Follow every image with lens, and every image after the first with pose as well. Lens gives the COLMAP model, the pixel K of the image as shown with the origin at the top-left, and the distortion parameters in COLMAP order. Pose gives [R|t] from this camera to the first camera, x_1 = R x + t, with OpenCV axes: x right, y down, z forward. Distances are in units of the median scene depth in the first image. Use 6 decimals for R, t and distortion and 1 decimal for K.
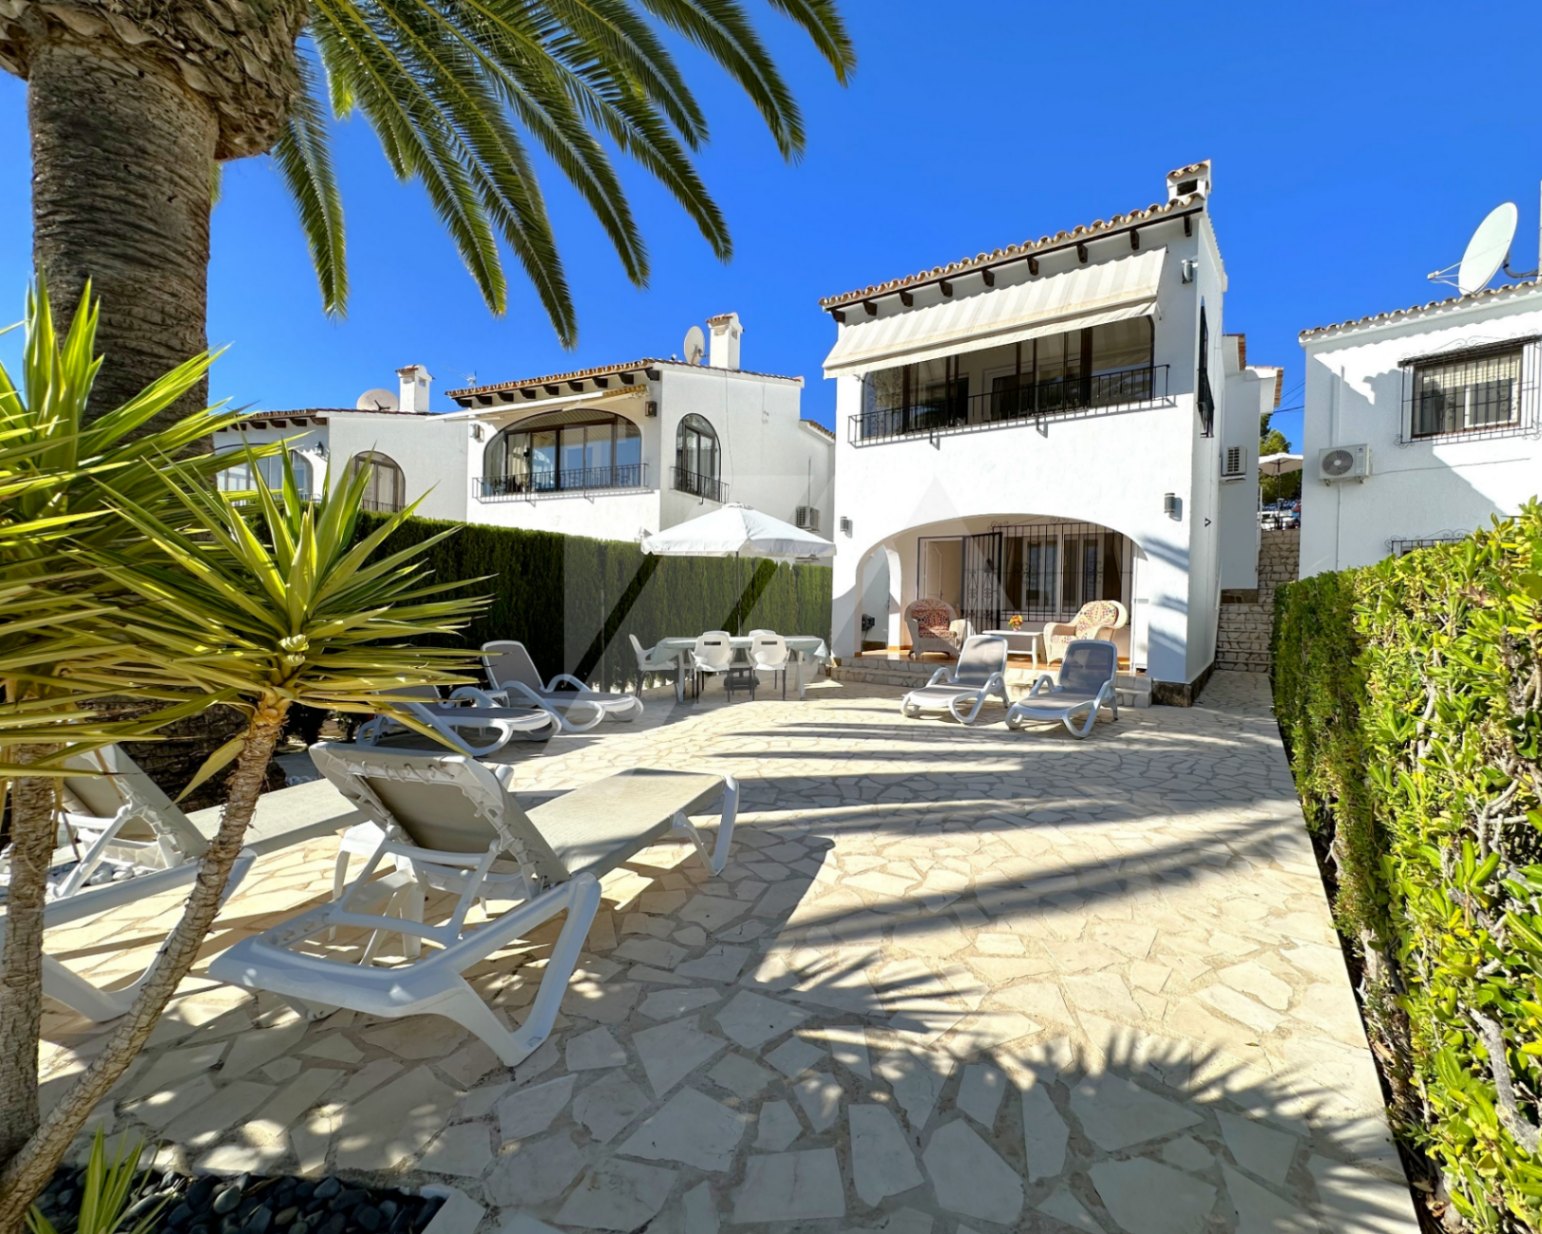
lens RADIAL K [[710.4, 0, 815.2], [0, 710.4, 623.4], [0, 0, 1]] dist [-0.000415, -0.000264]
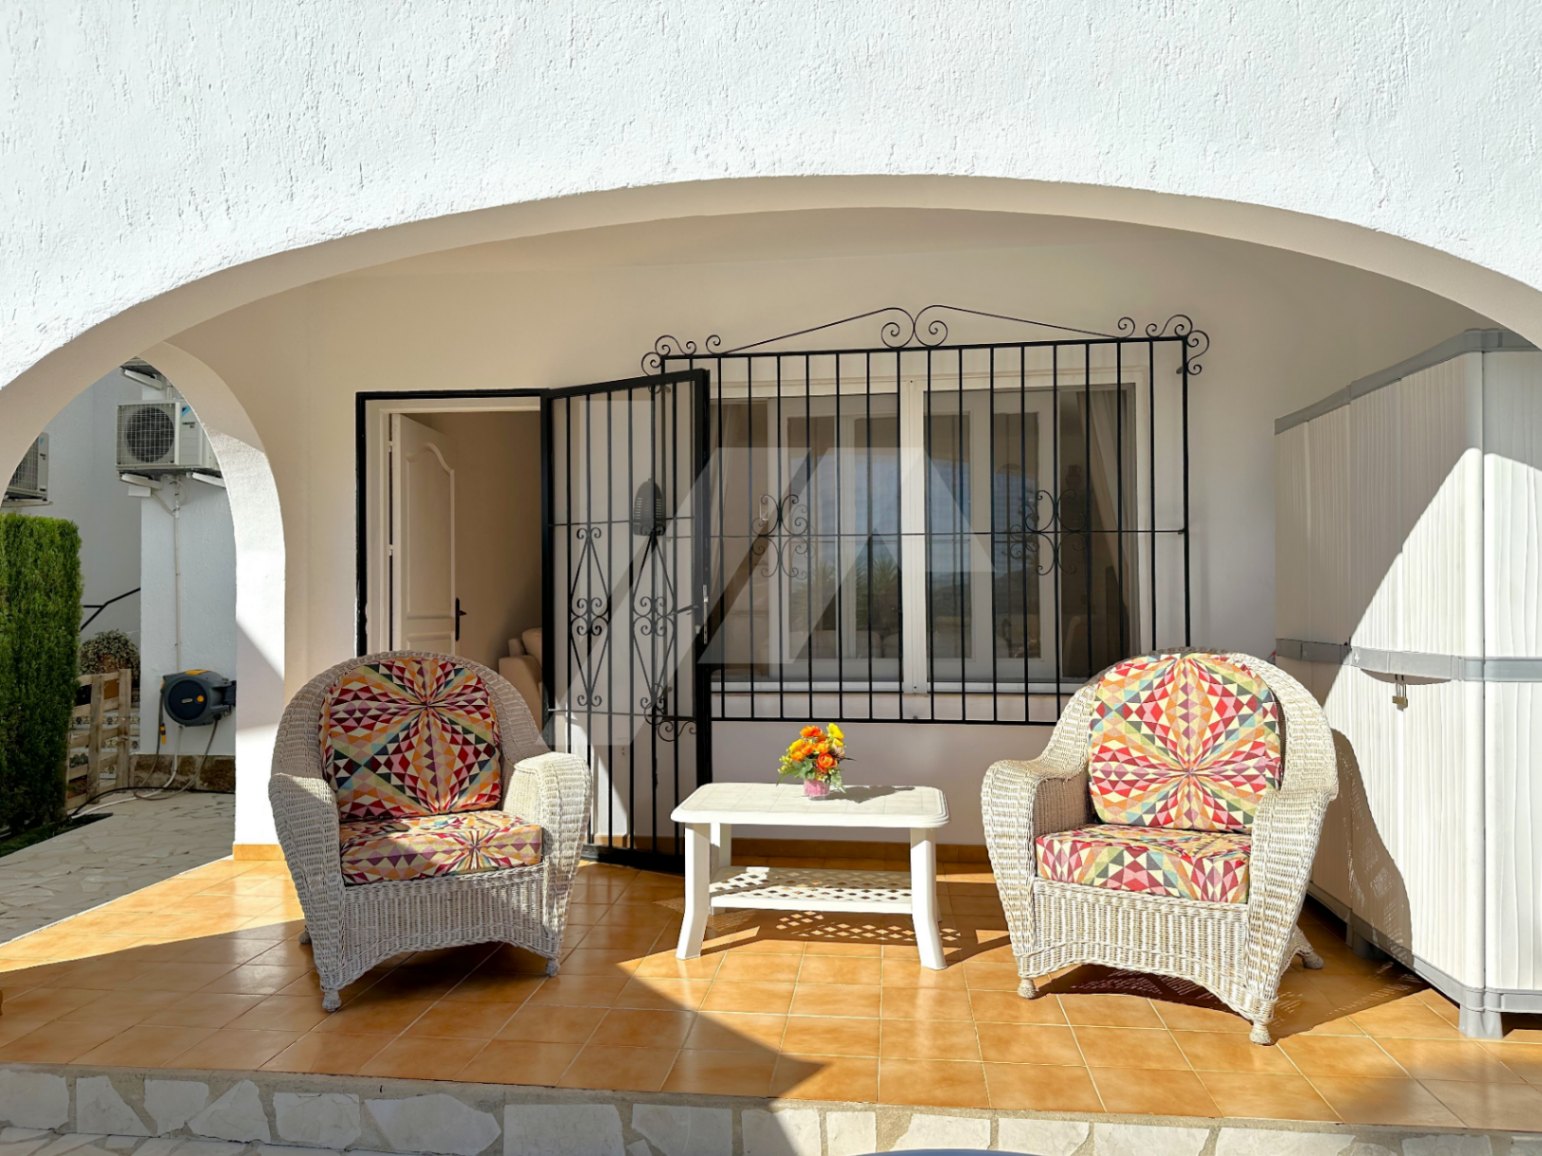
lens RADIAL K [[1074.0, 0, 766.1], [0, 1074.0, 585.1], [0, 0, 1]] dist [0.109898, -0.157894]
pose [[0.890431, -0.022290, 0.454572, 0.114388], [0.033575, 0.999296, -0.016766, -0.049420], [-0.453878, 0.030191, 0.890552, 0.694455]]
